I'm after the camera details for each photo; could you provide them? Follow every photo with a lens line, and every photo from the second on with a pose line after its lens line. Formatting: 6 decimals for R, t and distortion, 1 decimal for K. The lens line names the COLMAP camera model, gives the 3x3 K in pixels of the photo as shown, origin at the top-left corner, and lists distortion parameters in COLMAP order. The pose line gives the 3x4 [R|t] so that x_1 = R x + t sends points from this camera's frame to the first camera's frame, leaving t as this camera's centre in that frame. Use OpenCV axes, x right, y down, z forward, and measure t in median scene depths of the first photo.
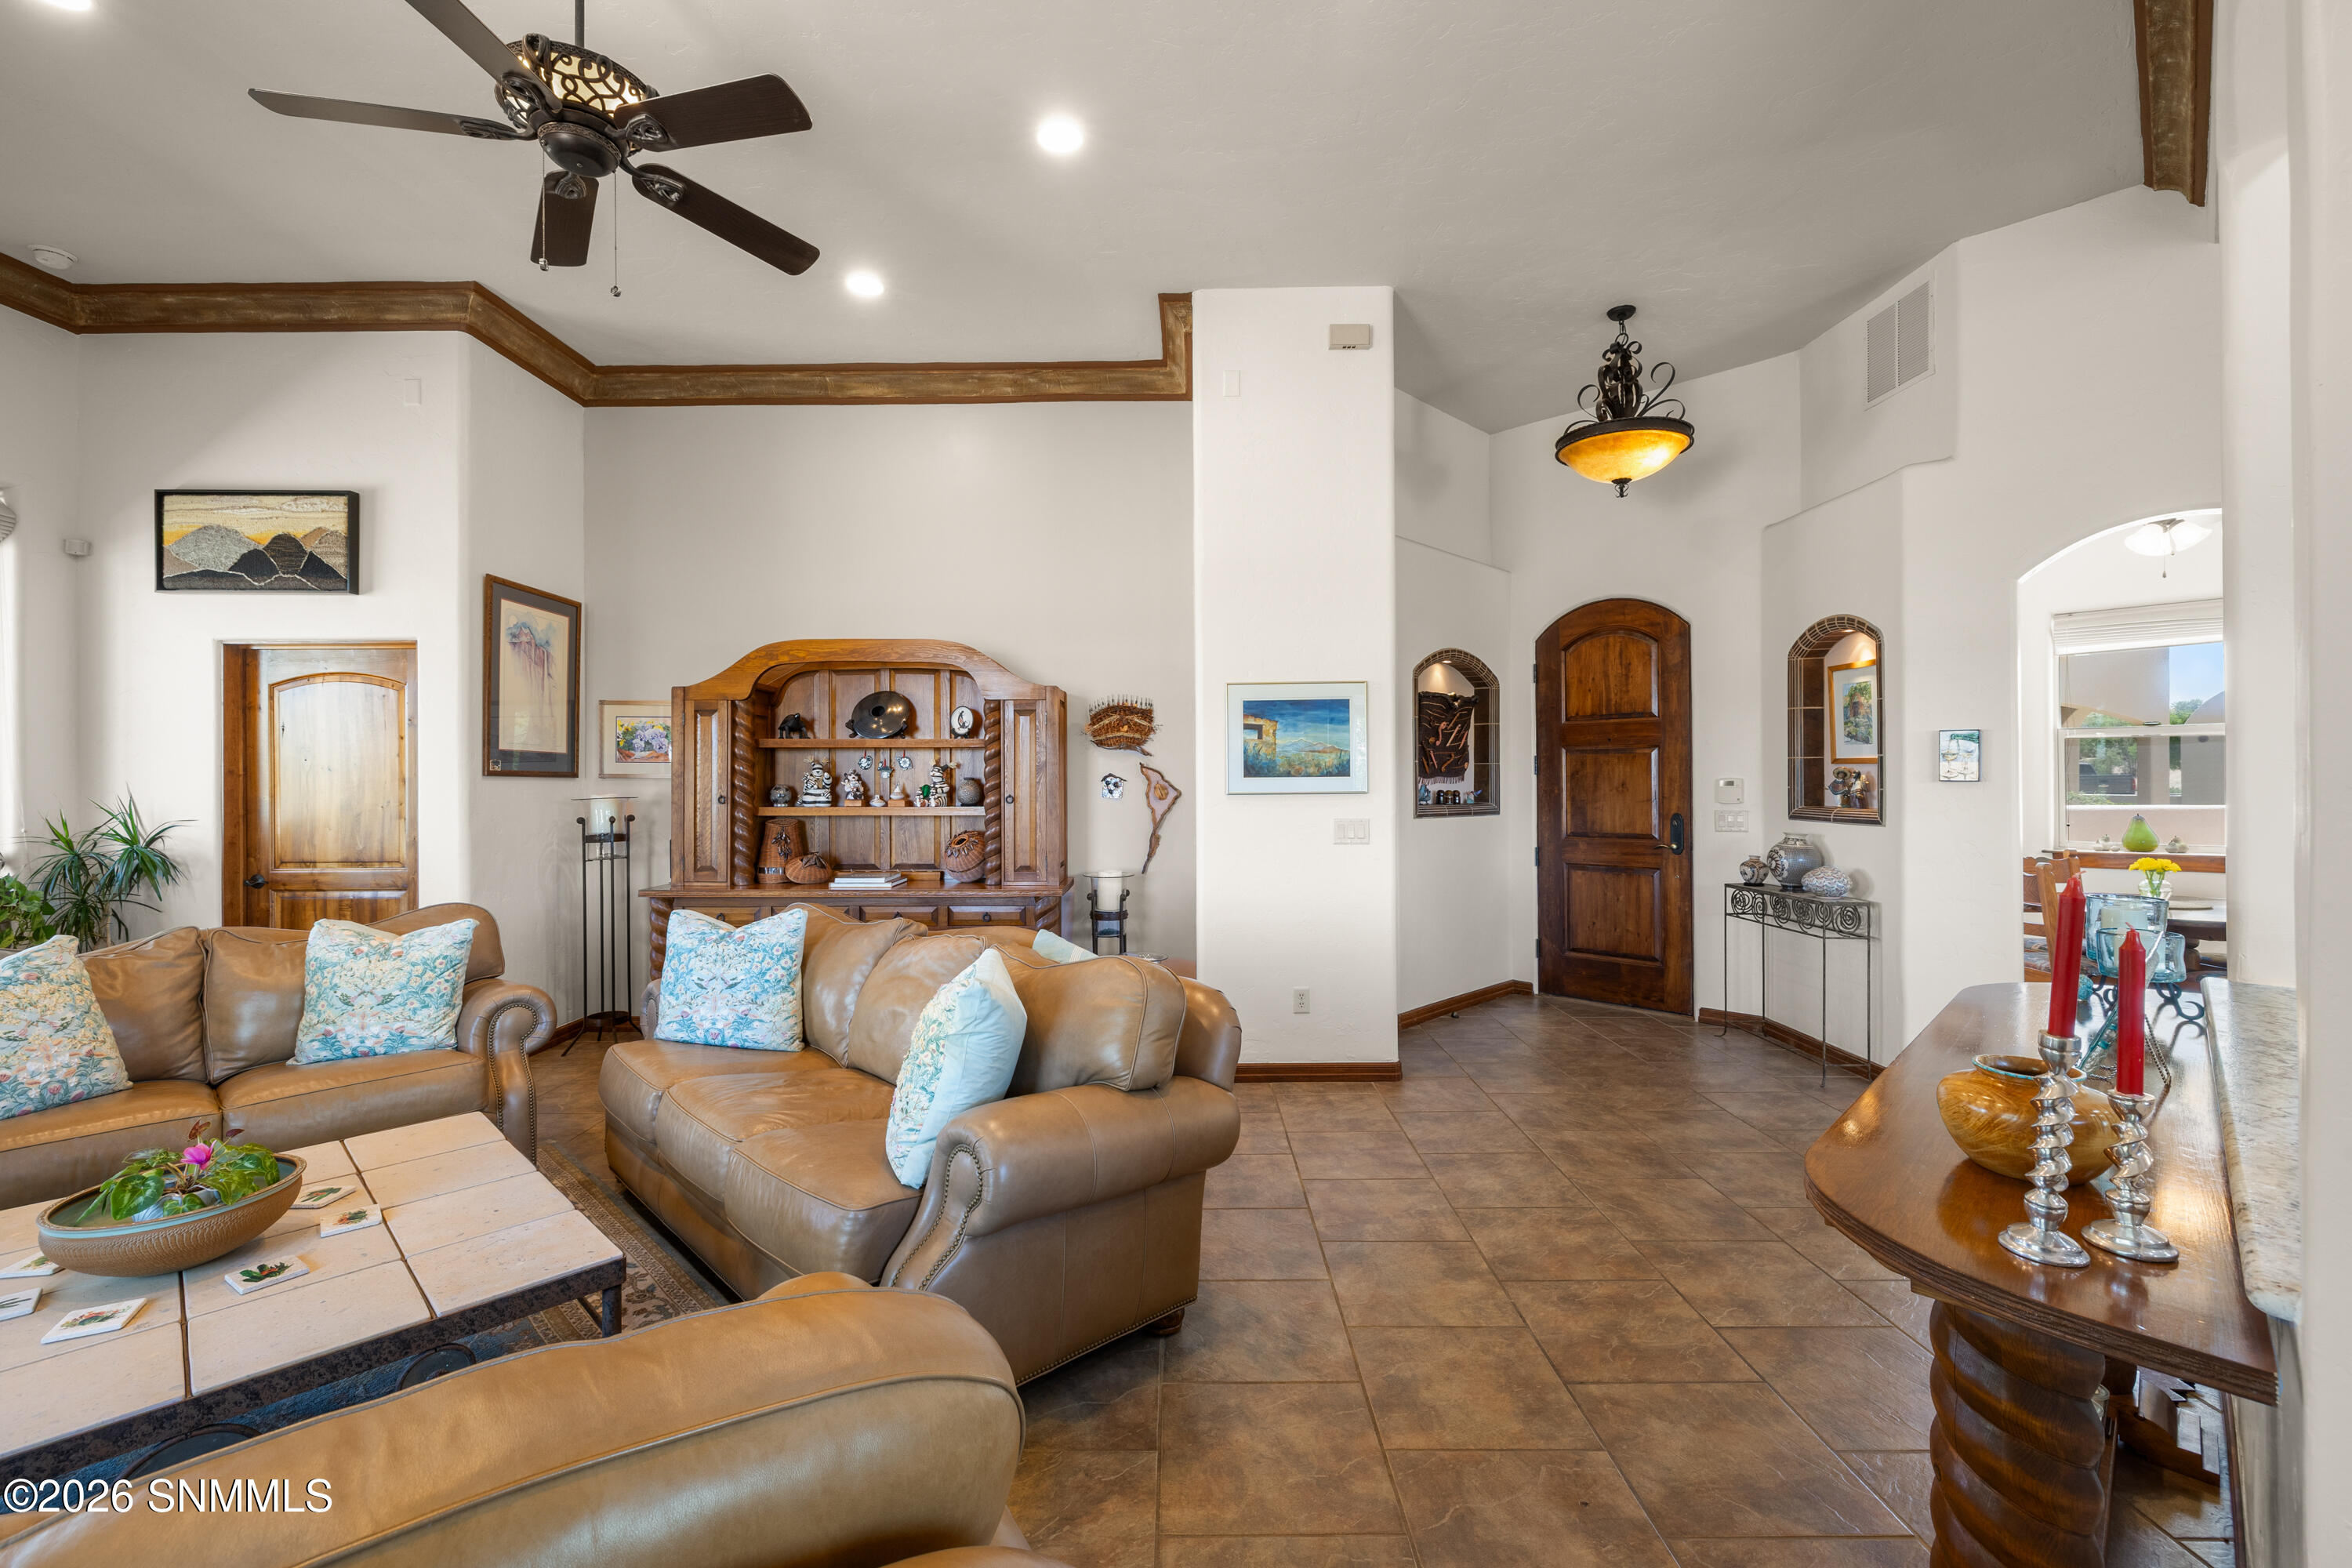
lens RADIAL K [[987.7, 0, 1180.5], [0, 987.7, 778.2], [0, 0, 1]] dist [0.003217, -0.000286]
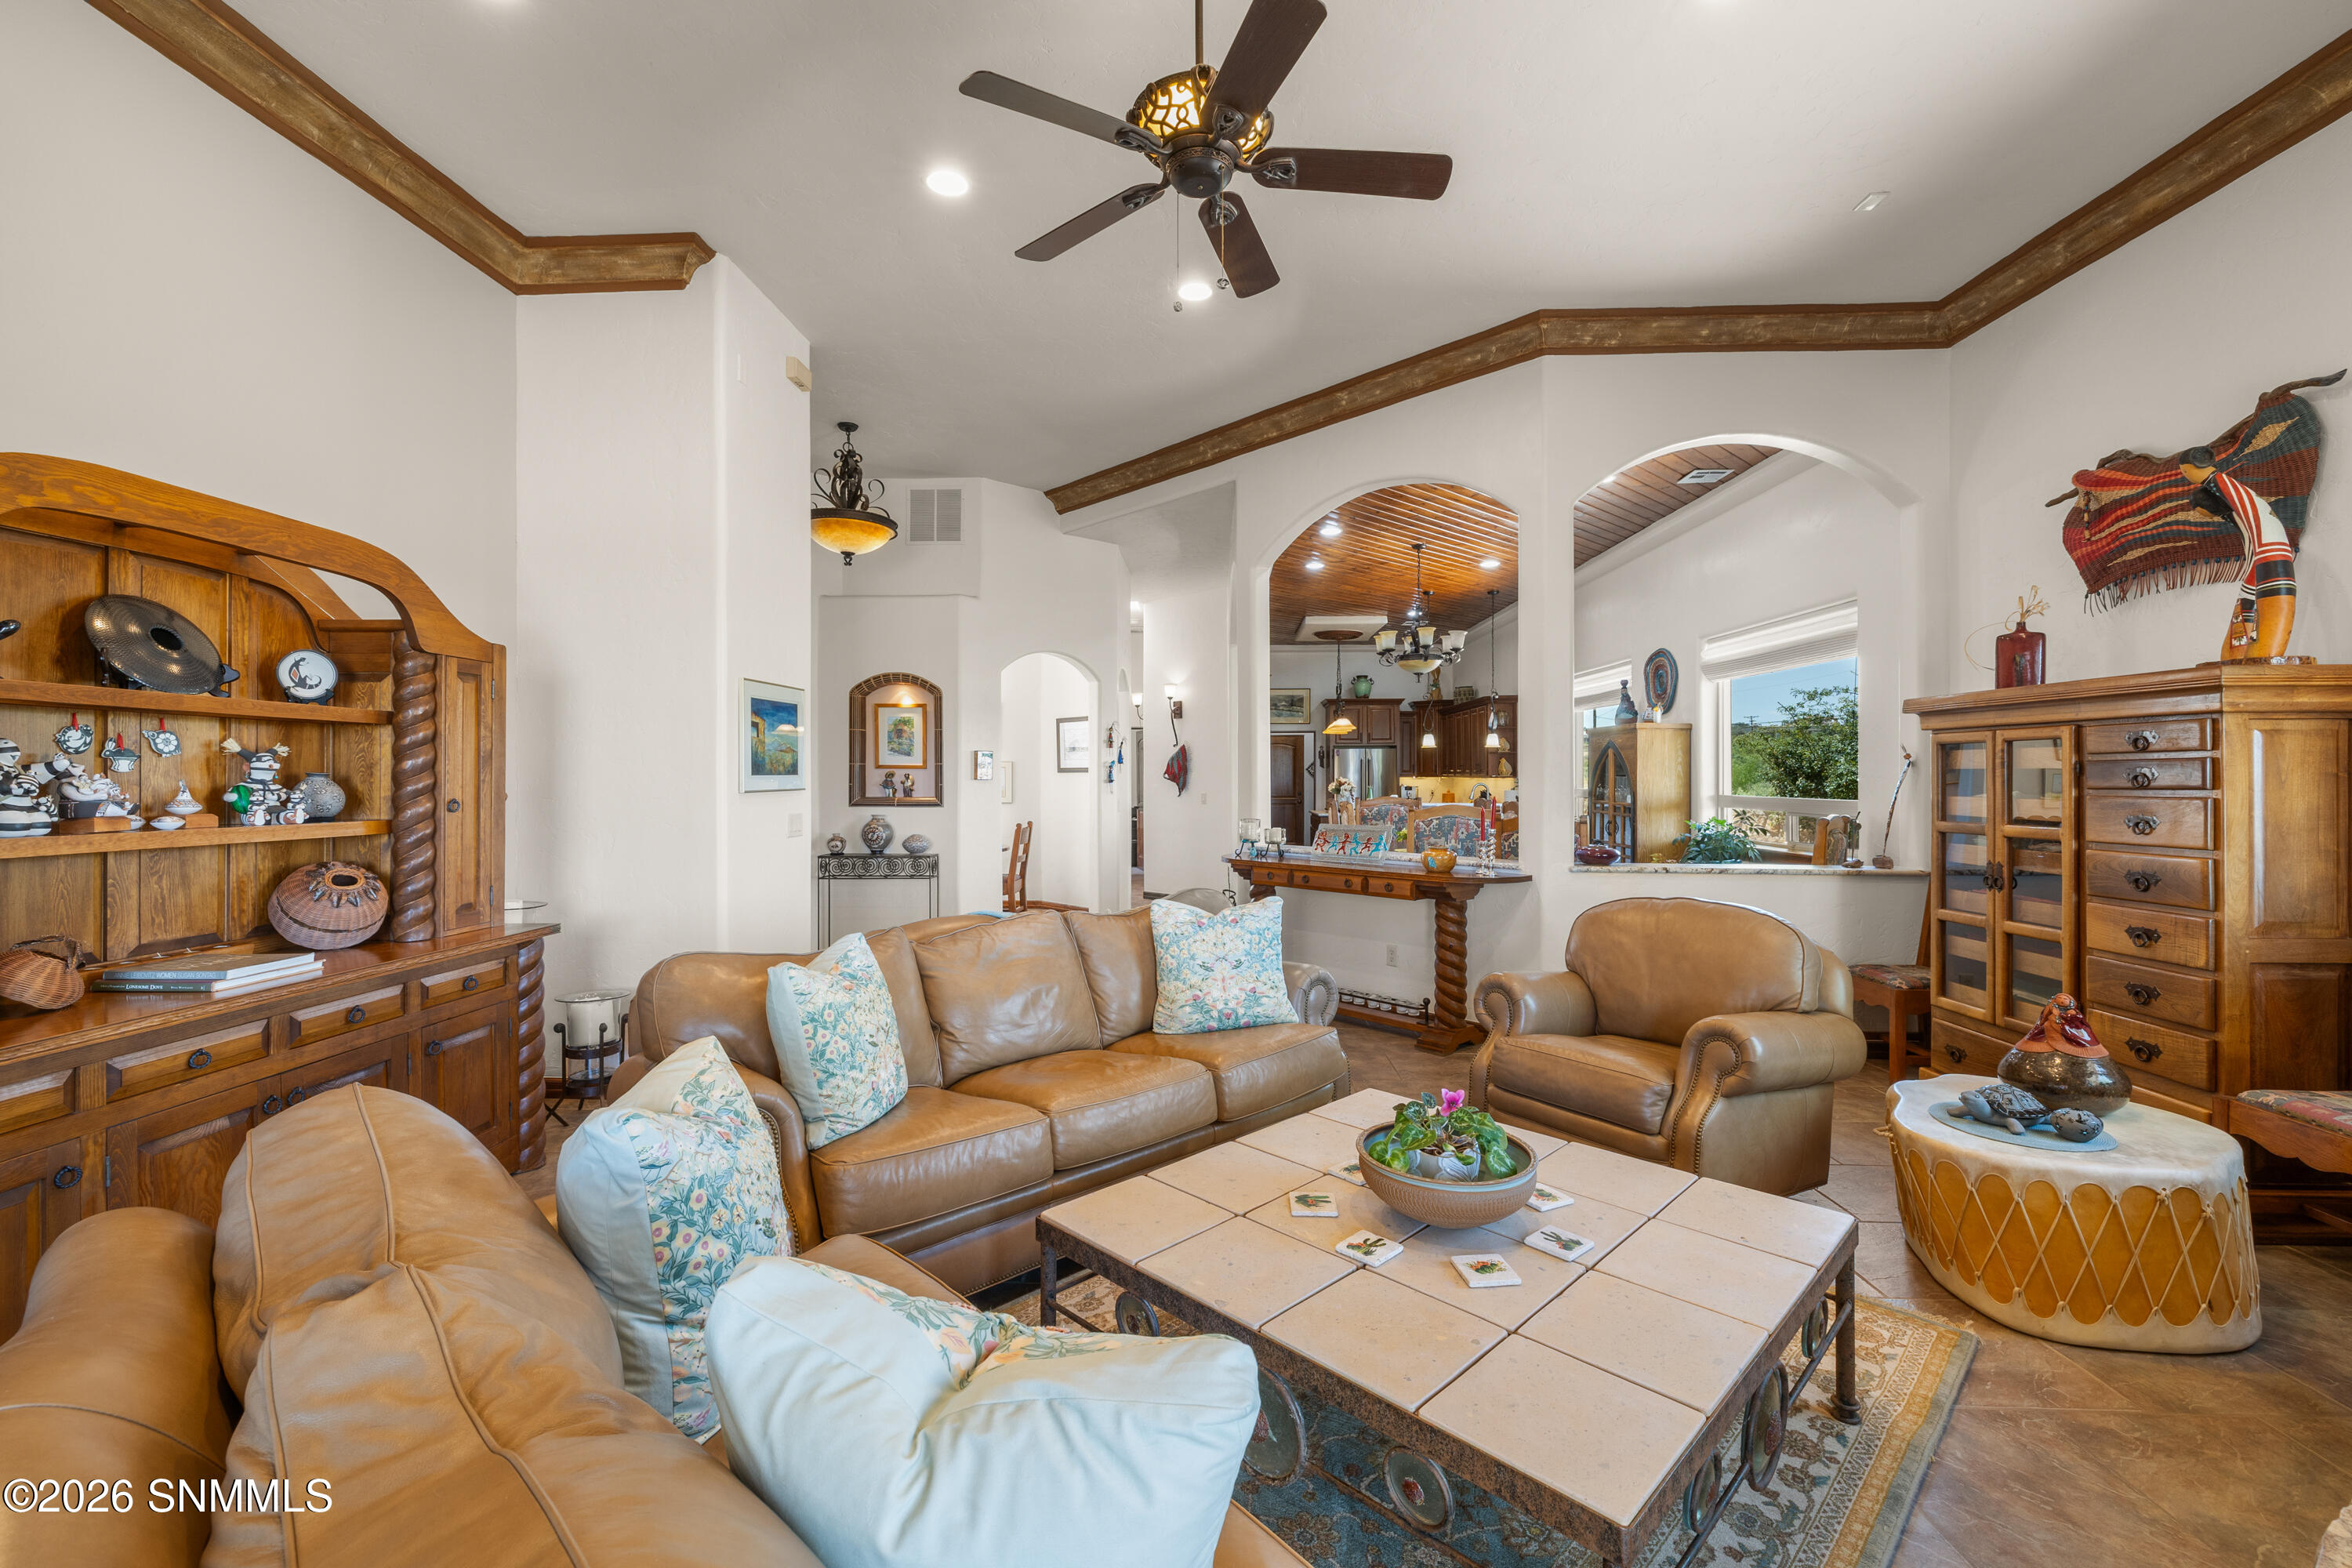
lens RADIAL K [[987.7, 0, 1191.6], [0, 987.7, 775.6], [0, 0, 1]] dist [0.003217, -0.000286]
pose [[0.019806, 0.005597, 0.999788, -0.837323], [0.002255, 0.999982, -0.005643, 0.005518], [-0.999801, 0.002366, 0.019793, 0.496311]]
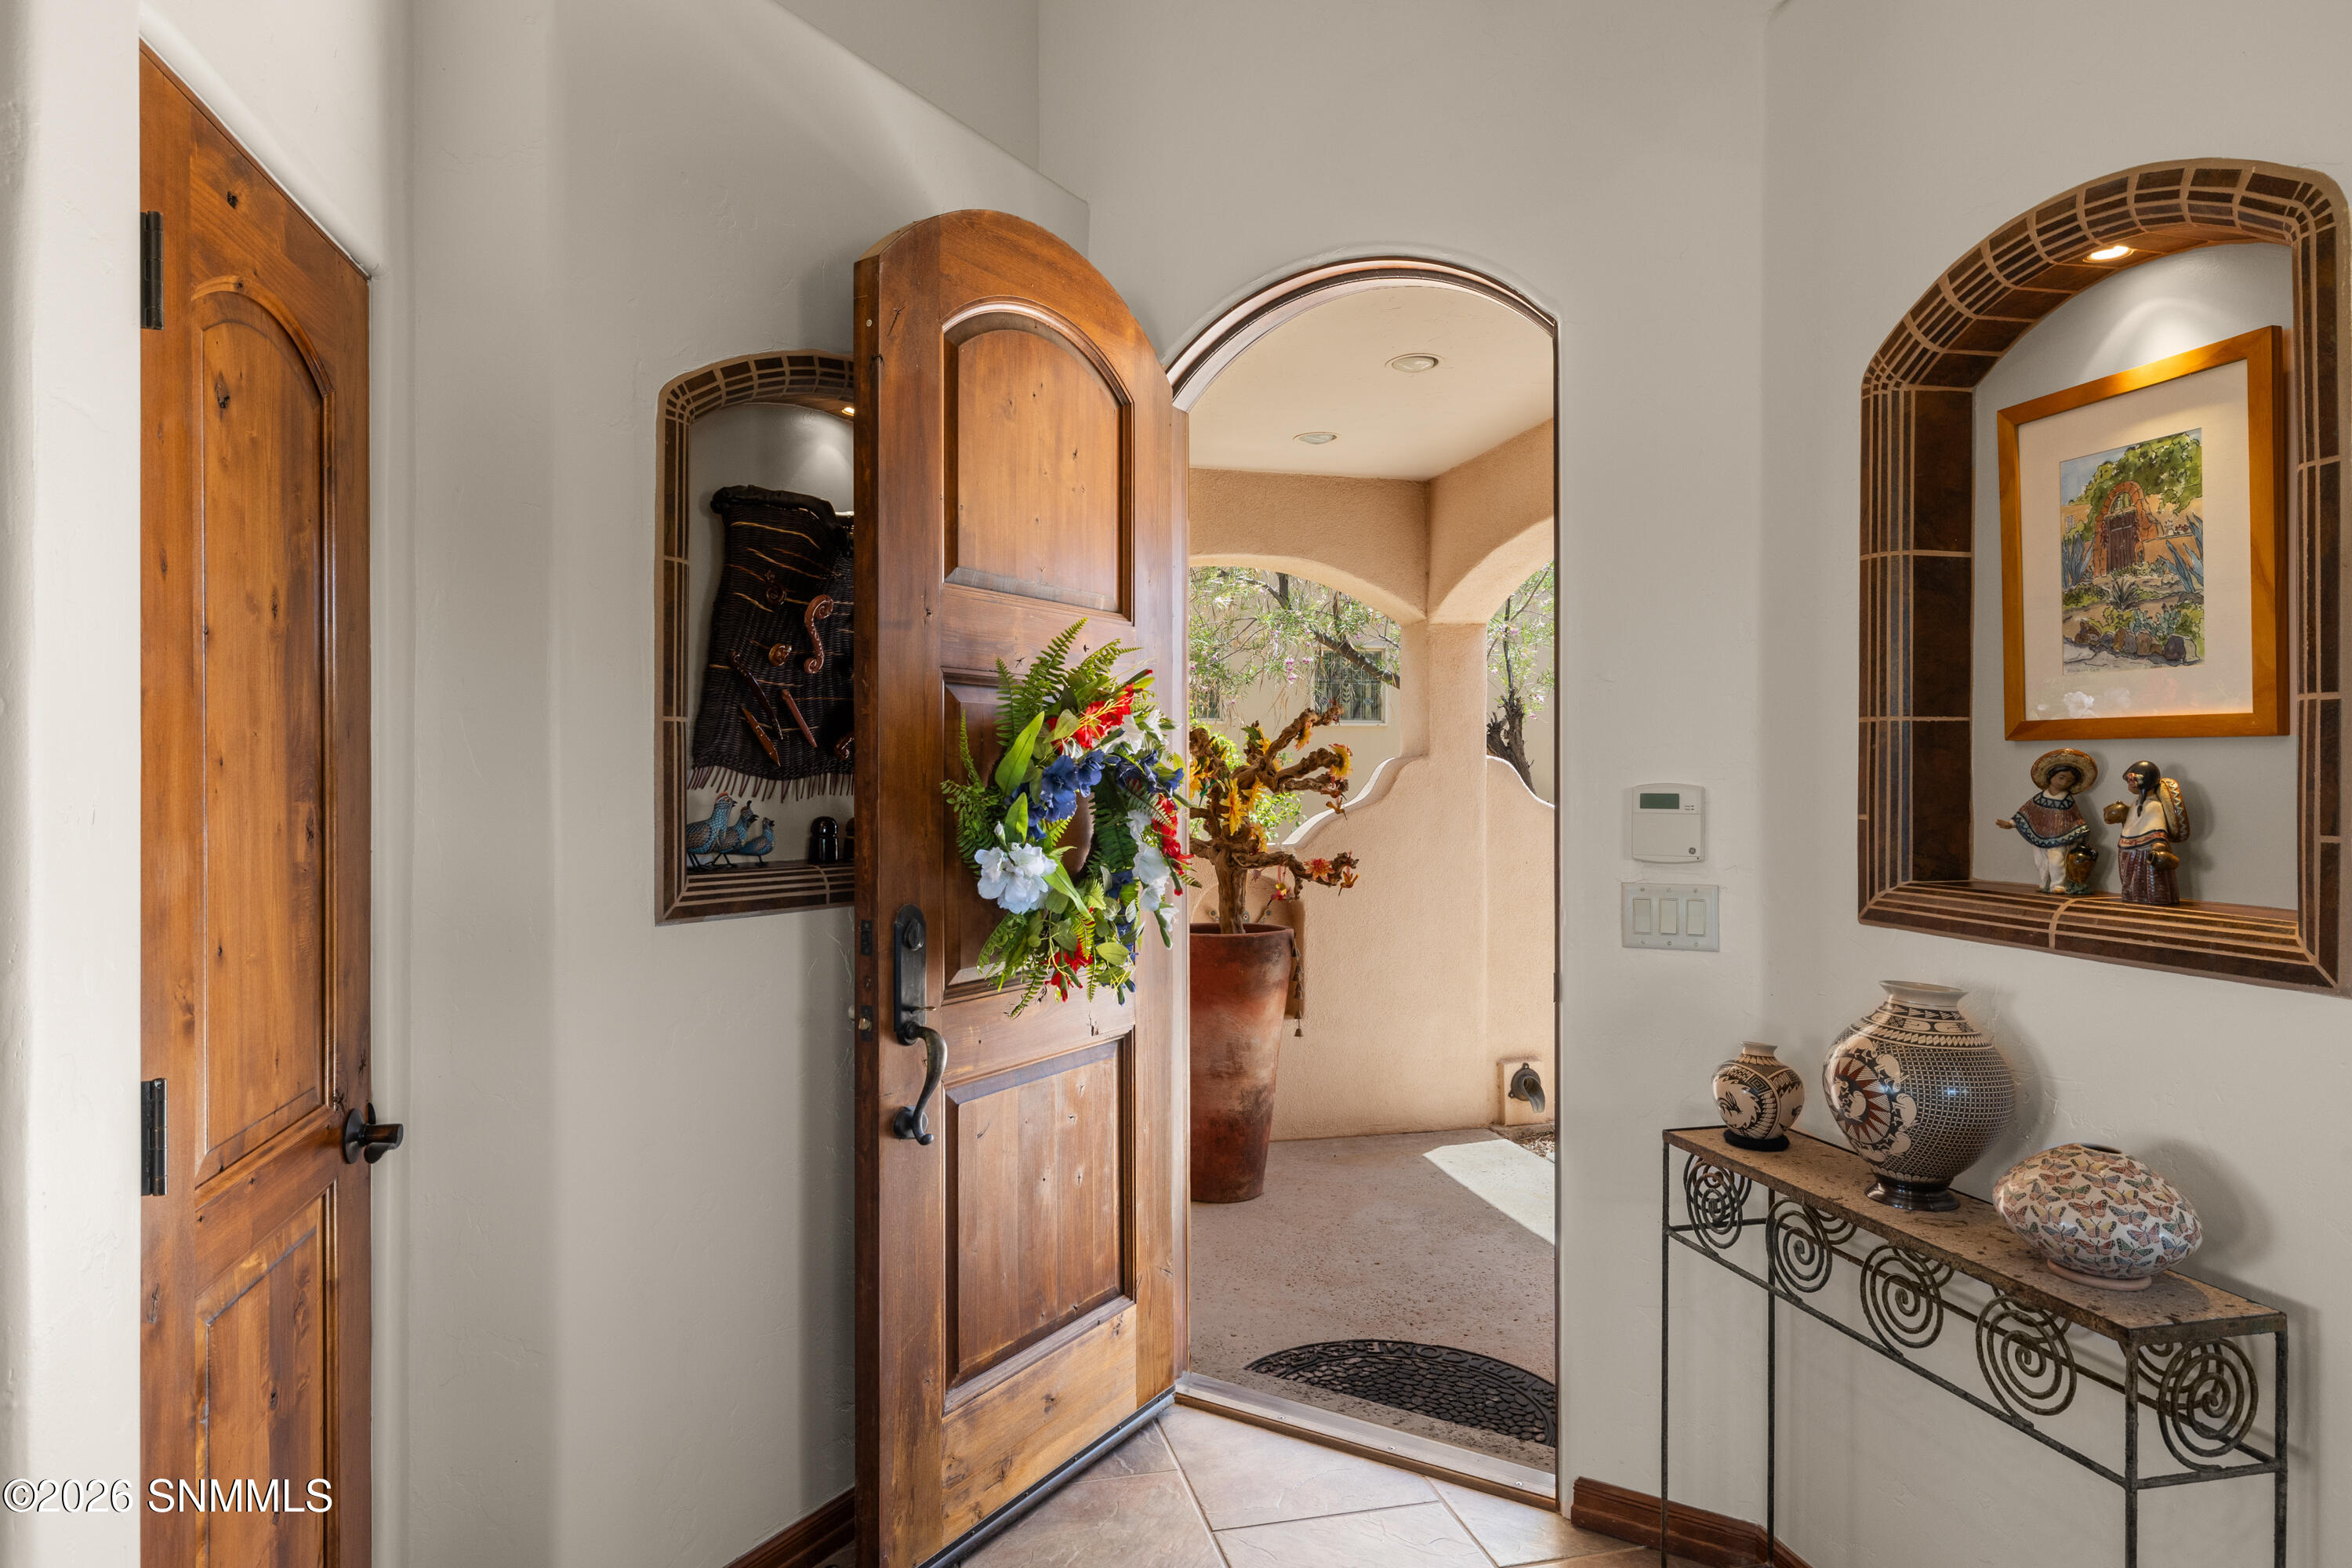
lens RADIAL K [[1330.9, 0, 1178.3], [0, 1330.9, 772.4], [0, 0, 1]] dist [0.005229, -0.002473]
pose [[0.967500, 0.007953, 0.252747, 0.322023], [-0.007667, 0.999968, -0.002115, -0.002317], [-0.252756, 0.000109, 0.967530, 0.684732]]
